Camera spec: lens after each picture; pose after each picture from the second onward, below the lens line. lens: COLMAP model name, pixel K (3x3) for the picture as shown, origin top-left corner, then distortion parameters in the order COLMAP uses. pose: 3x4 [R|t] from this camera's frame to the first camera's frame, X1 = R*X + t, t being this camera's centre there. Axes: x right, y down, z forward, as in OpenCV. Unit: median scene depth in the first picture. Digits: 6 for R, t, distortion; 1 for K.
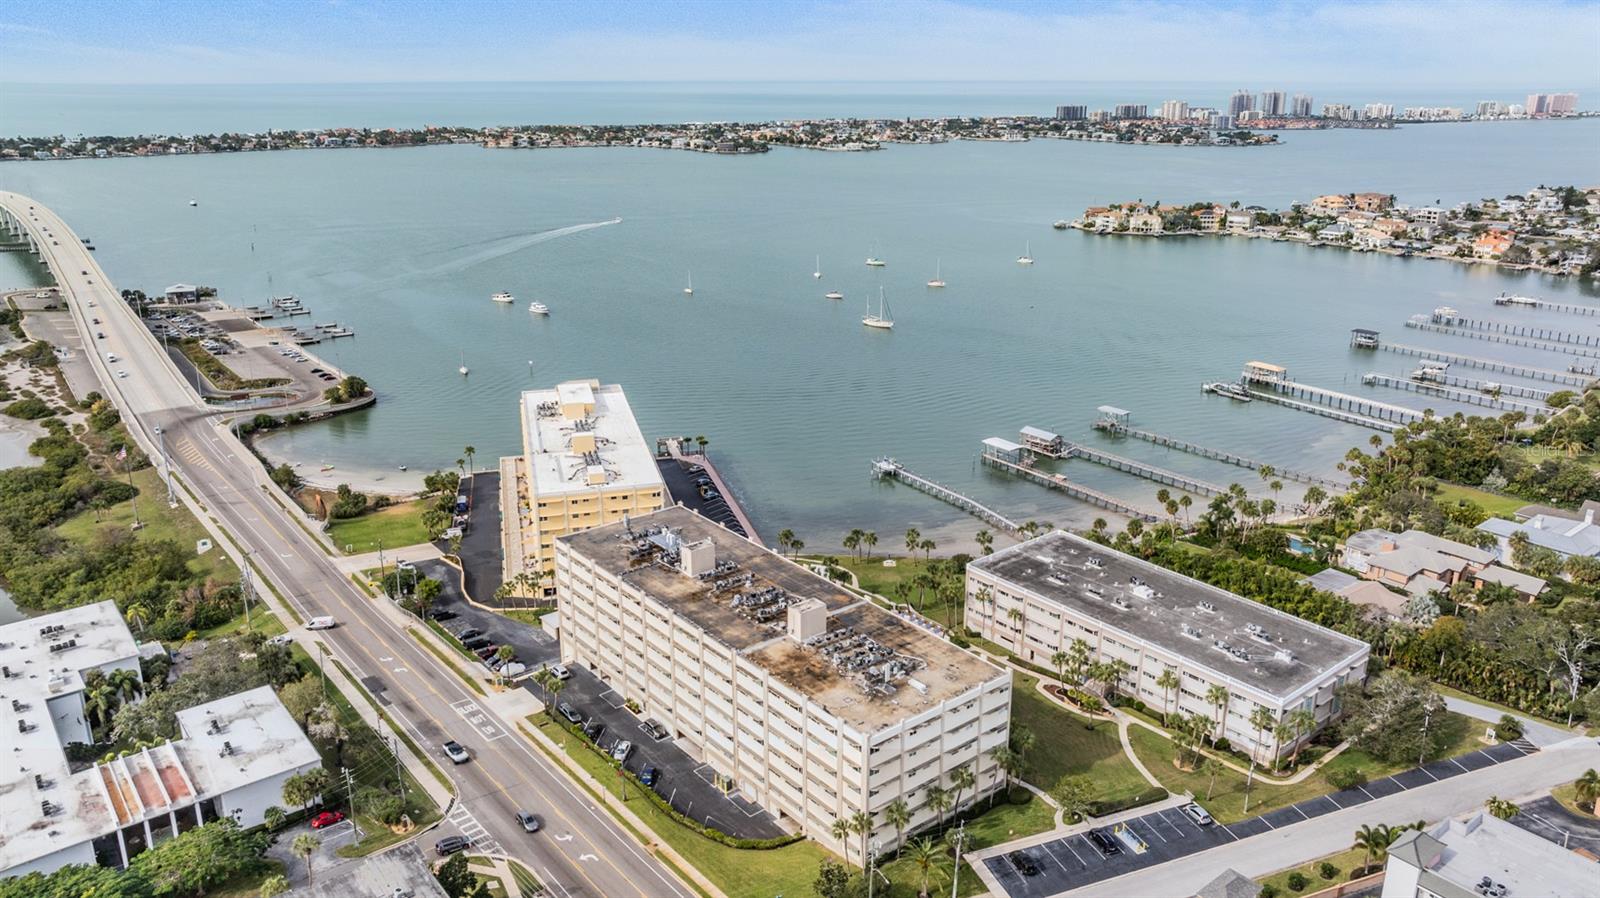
lens RADIAL K [[1131.7, 0, 800.8], [0, 1131.7, 419.8], [0, 0, 1]] dist [-0.018022, 0.008205]
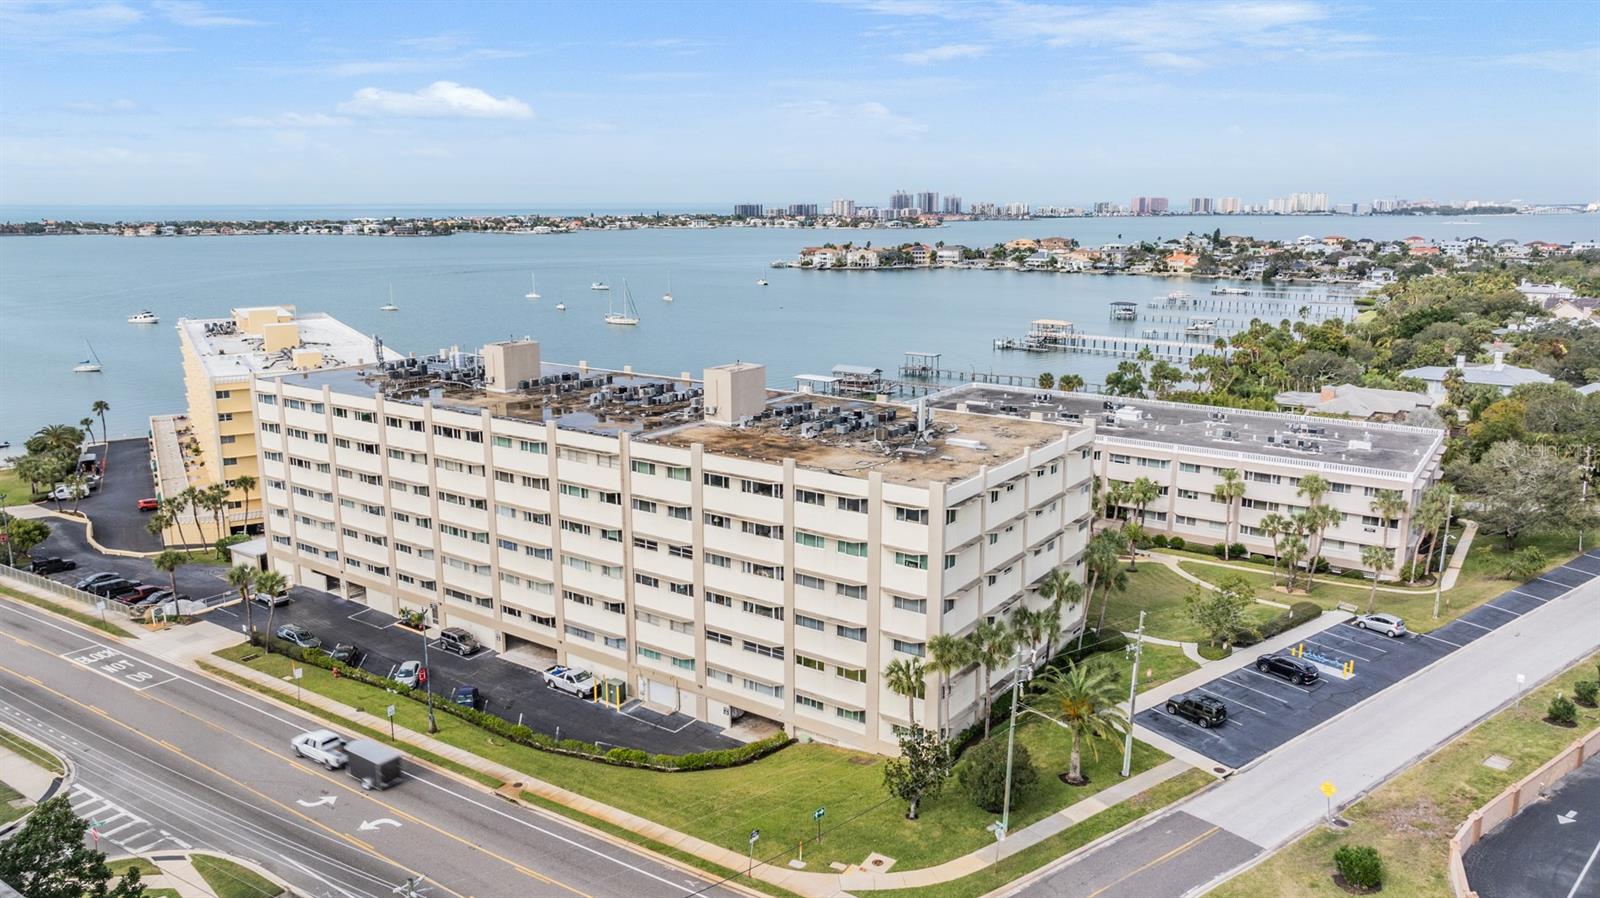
lens RADIAL K [[1131.7, 0, 800.8], [0, 1131.7, 419.8], [0, 0, 1]] dist [-0.018022, 0.008205]
pose [[0.962843, -0.056096, 0.264171, -0.069812], [0.078264, 0.994172, -0.074146, 0.140614], [-0.258472, 0.092066, 0.961622, 0.253277]]
